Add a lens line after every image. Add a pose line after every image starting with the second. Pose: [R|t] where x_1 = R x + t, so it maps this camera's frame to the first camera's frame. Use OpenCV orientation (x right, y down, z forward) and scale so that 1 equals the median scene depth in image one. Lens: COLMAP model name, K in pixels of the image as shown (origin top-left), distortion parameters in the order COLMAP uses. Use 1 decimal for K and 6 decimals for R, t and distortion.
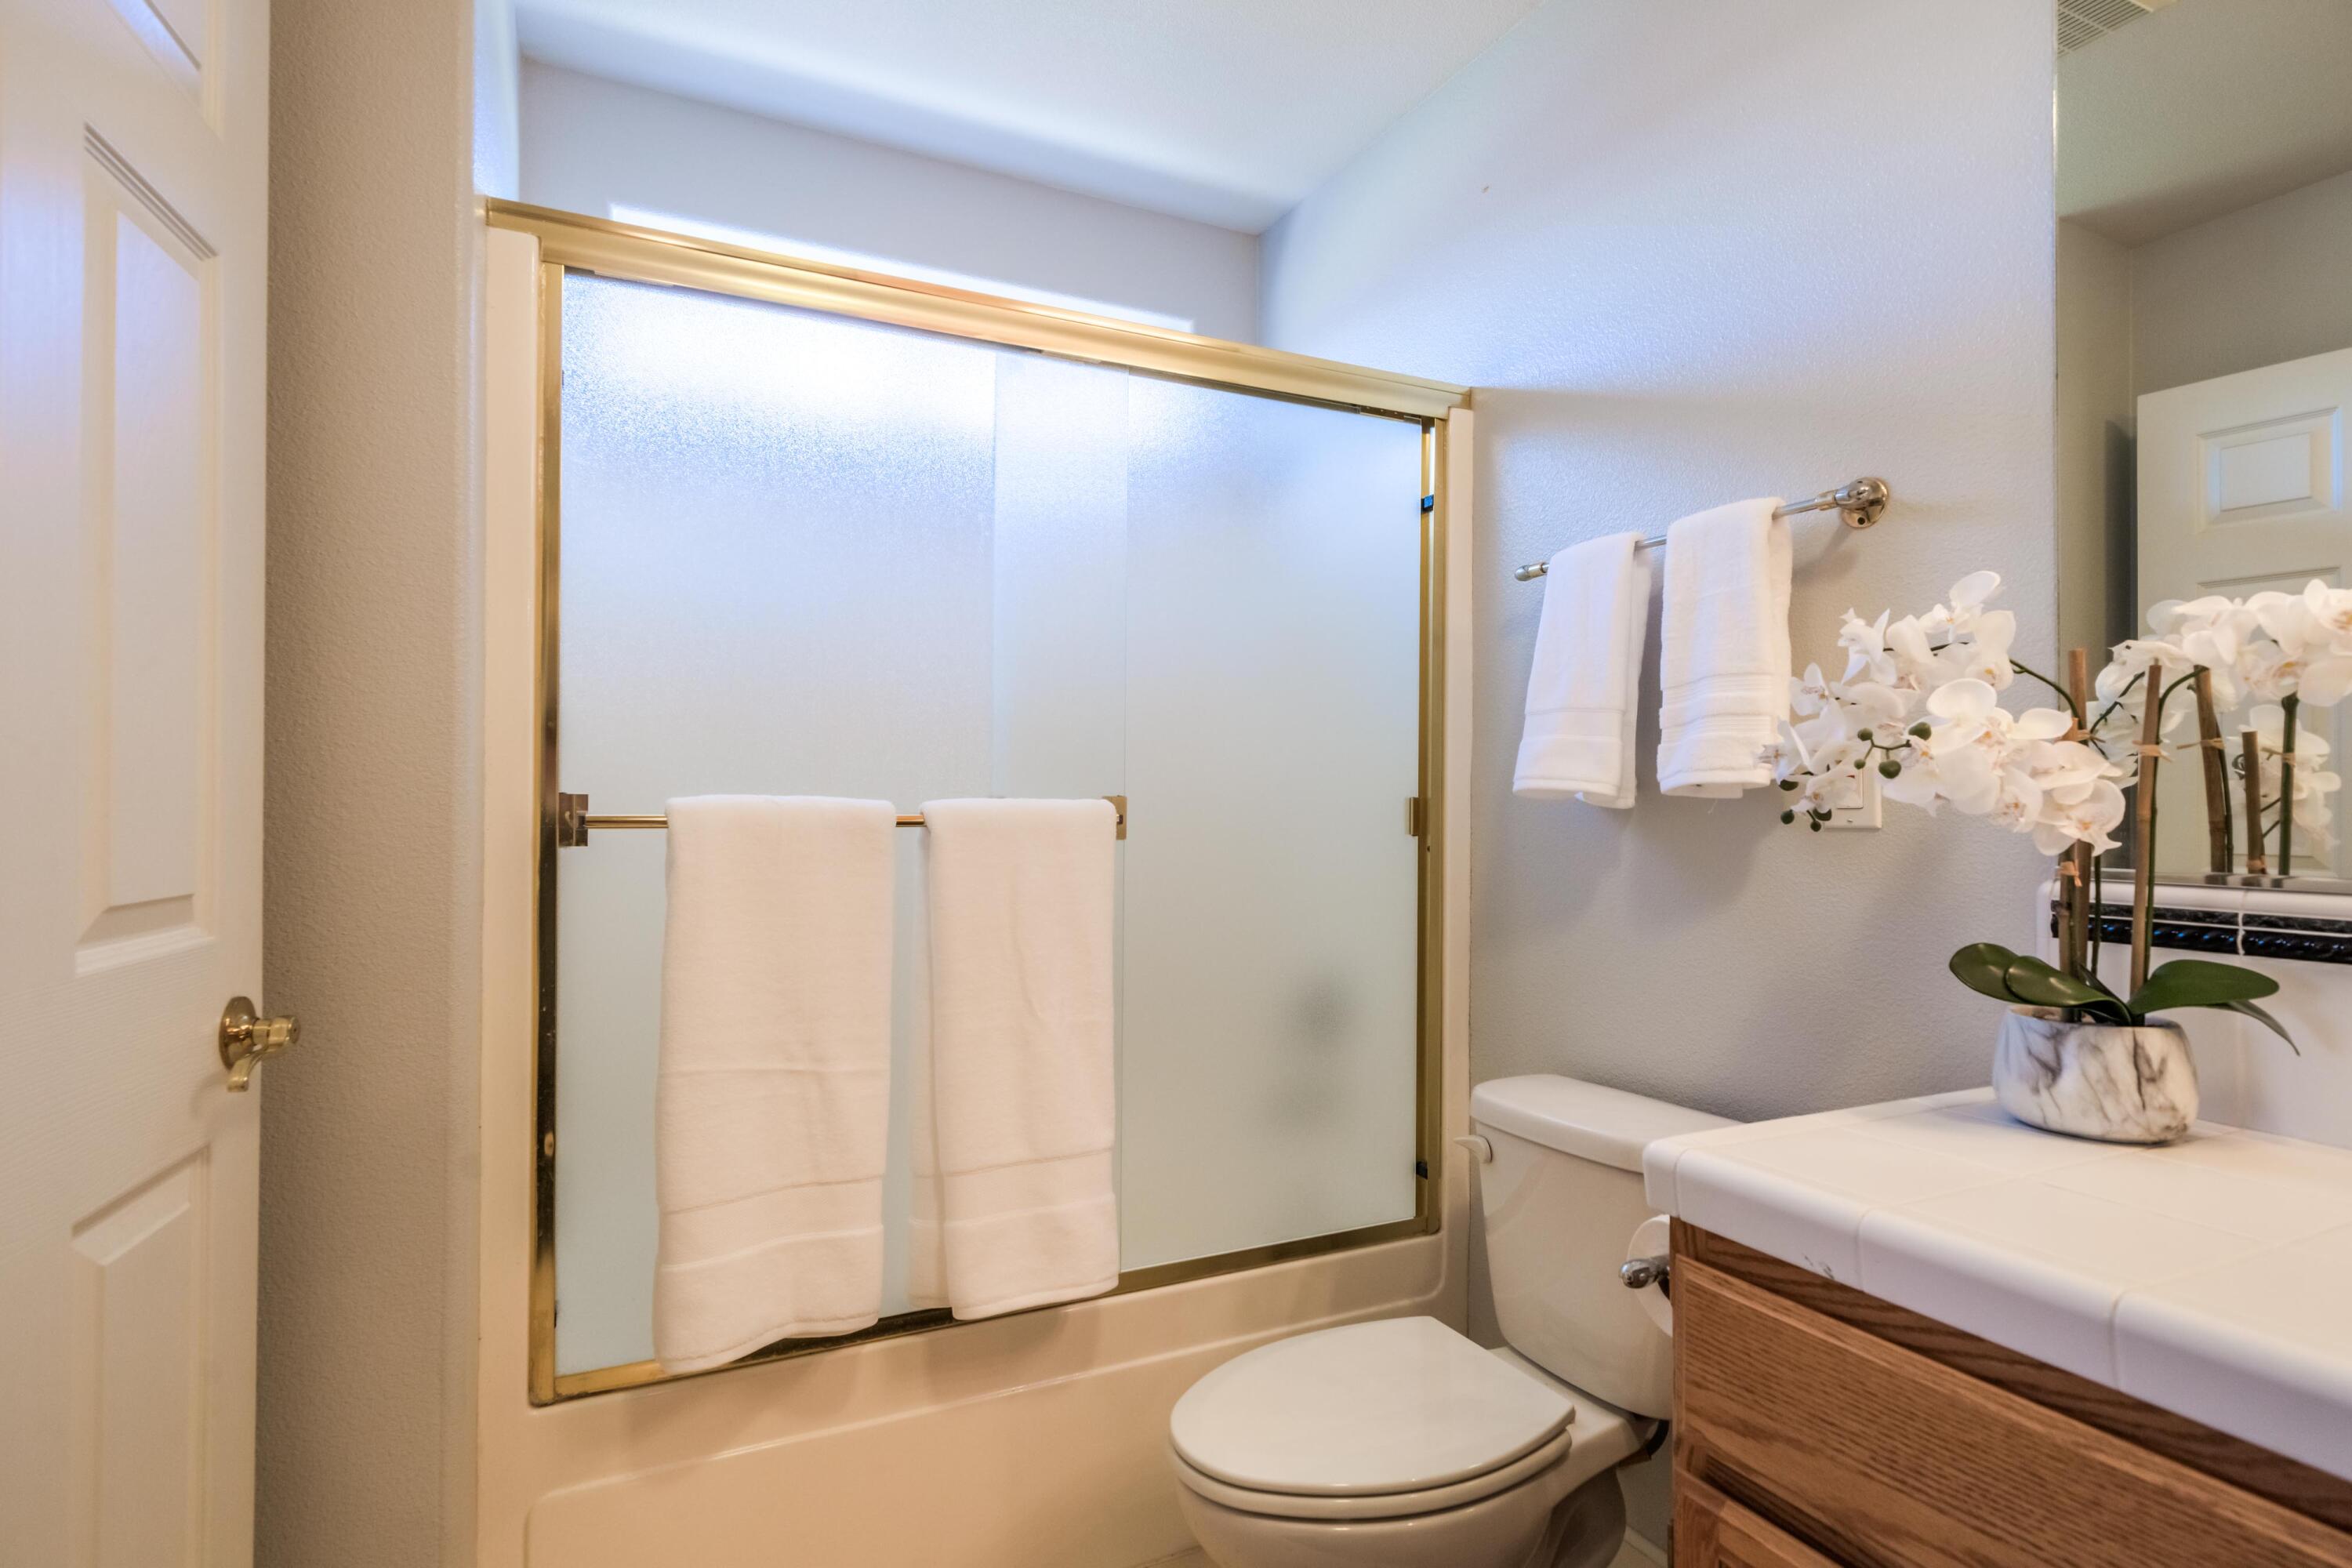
lens RADIAL K [[1172.2, 0, 1173.3], [0, 1172.2, 792.8], [0, 0, 1]] dist [-0.000738, -0.000491]
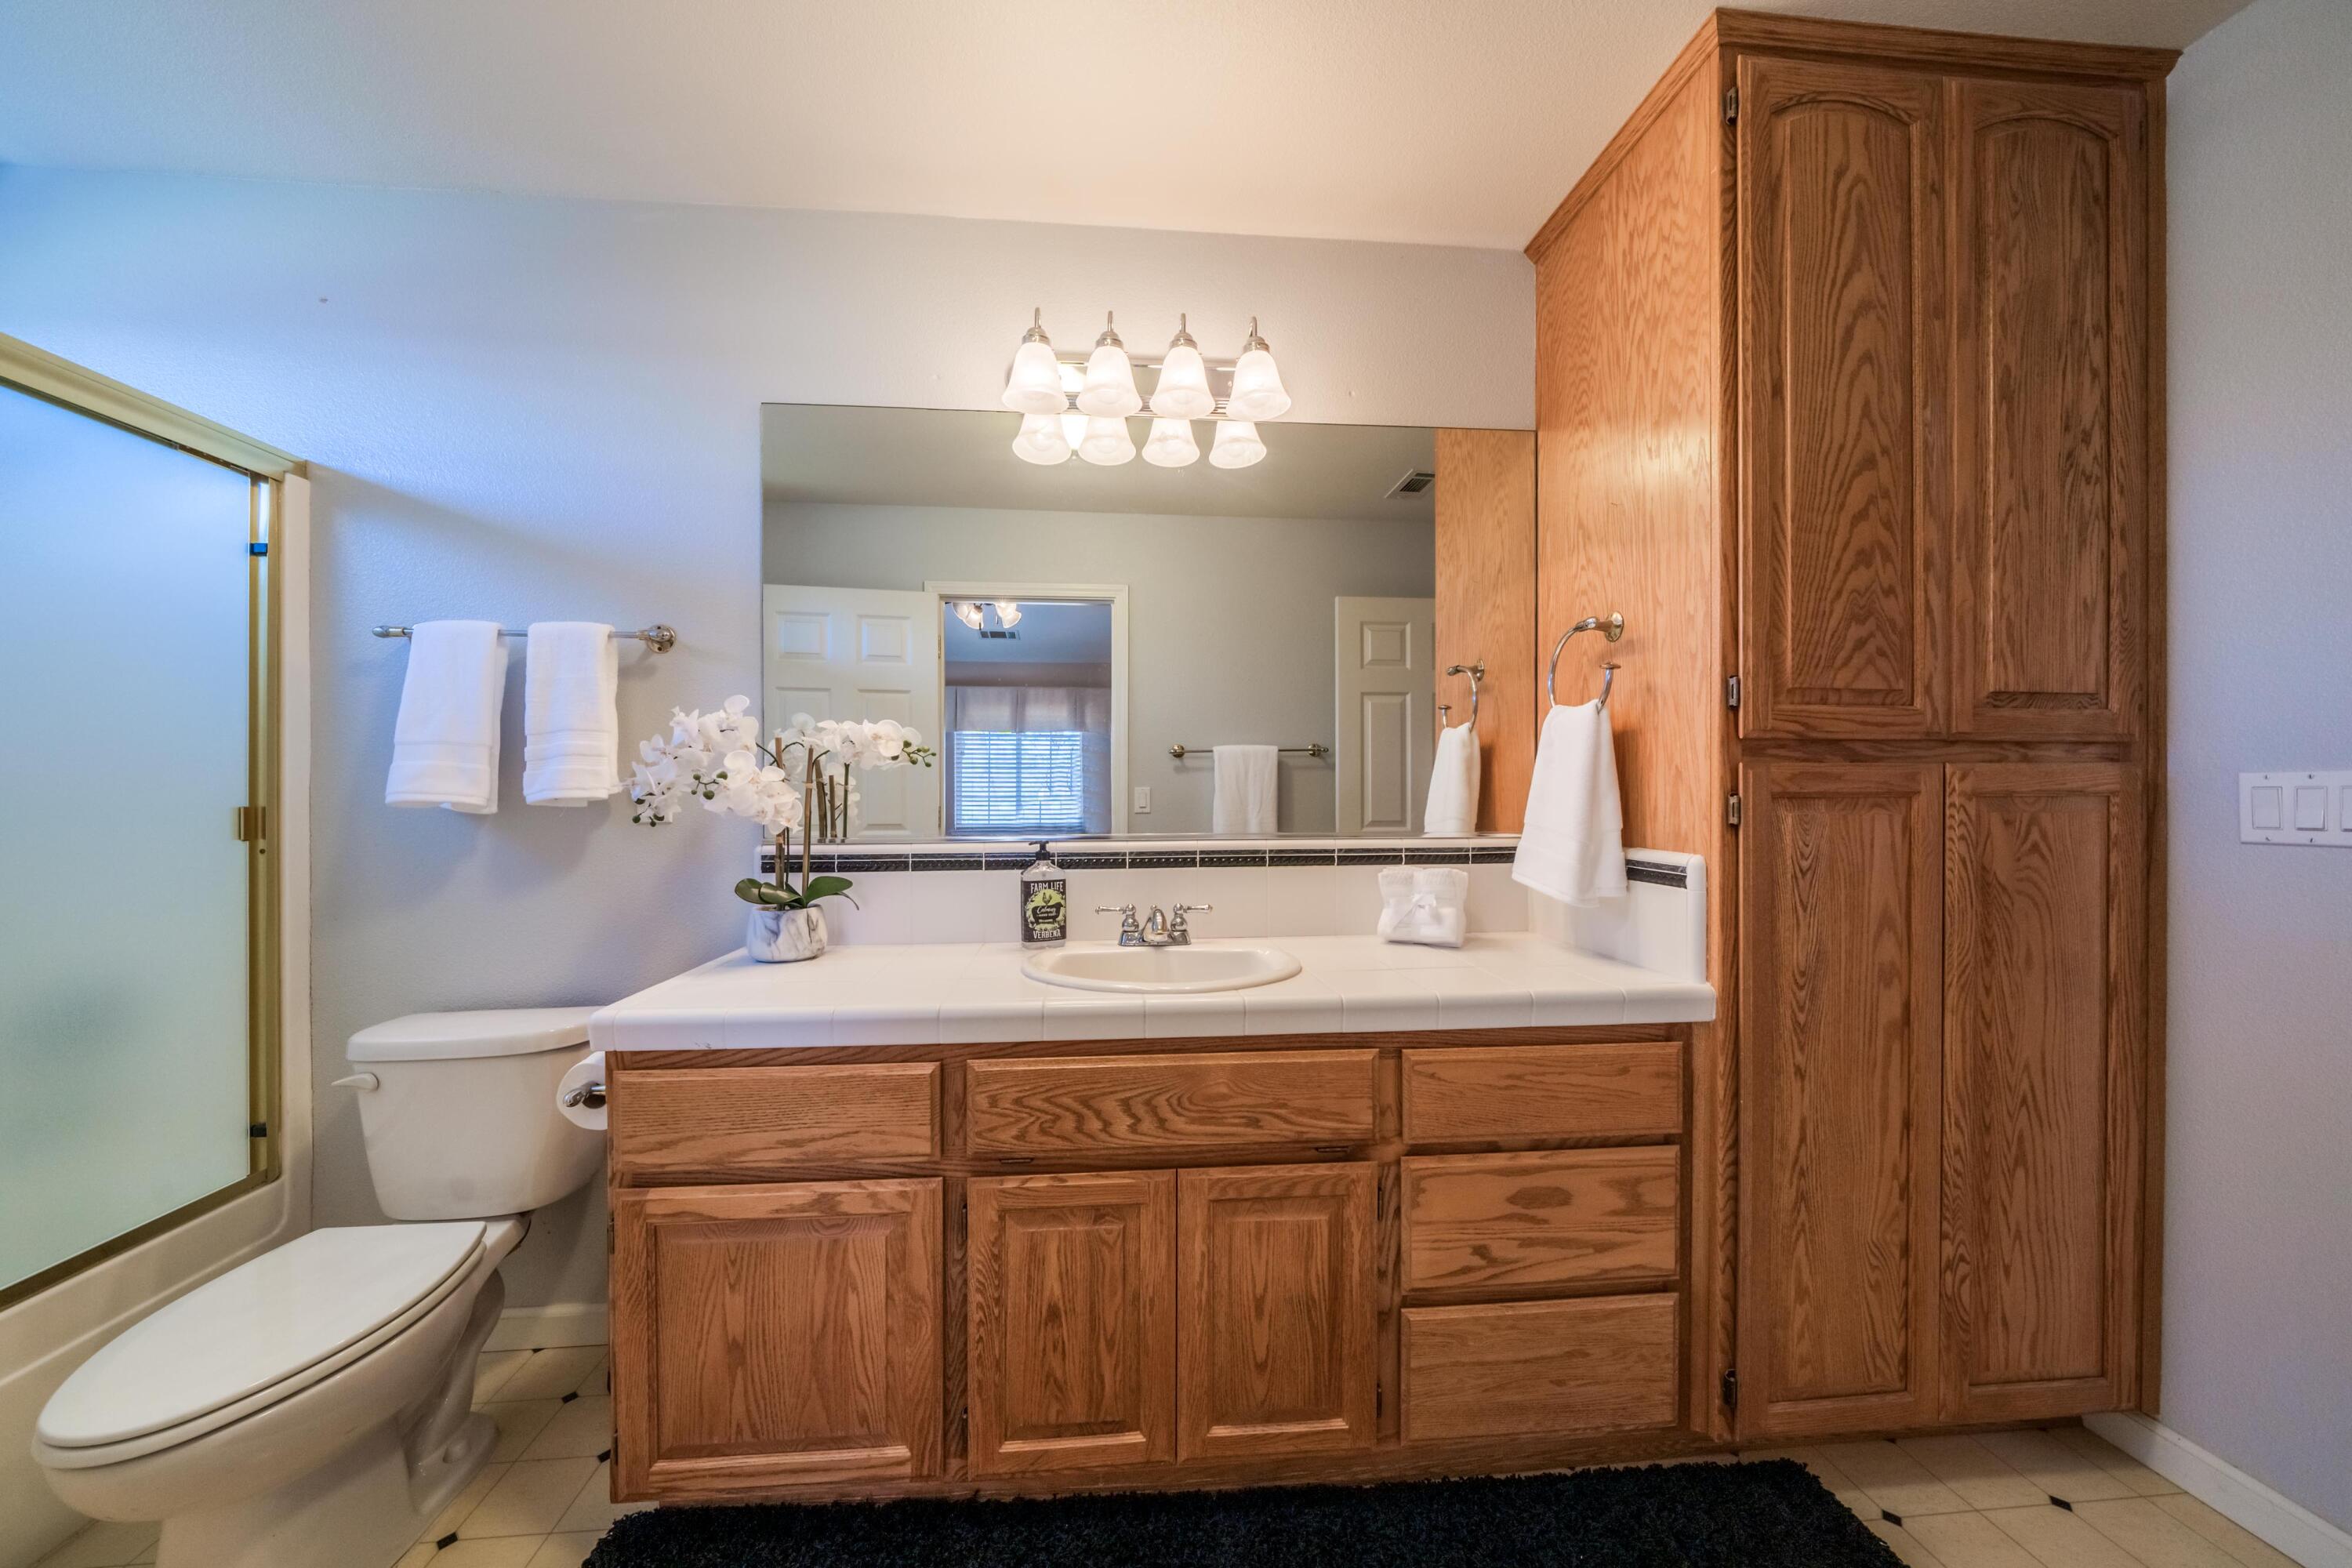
lens RADIAL K [[802.4, 0, 1166.9], [0, 802.4, 790.7], [0, 0, 1]] dist [-0.000722, -0.000005]
pose [[0.339147, -0.000806, 0.940733, -0.314944], [-0.007842, 0.999962, 0.003684, -0.030473], [-0.940701, -0.008627, 0.339128, -0.143505]]
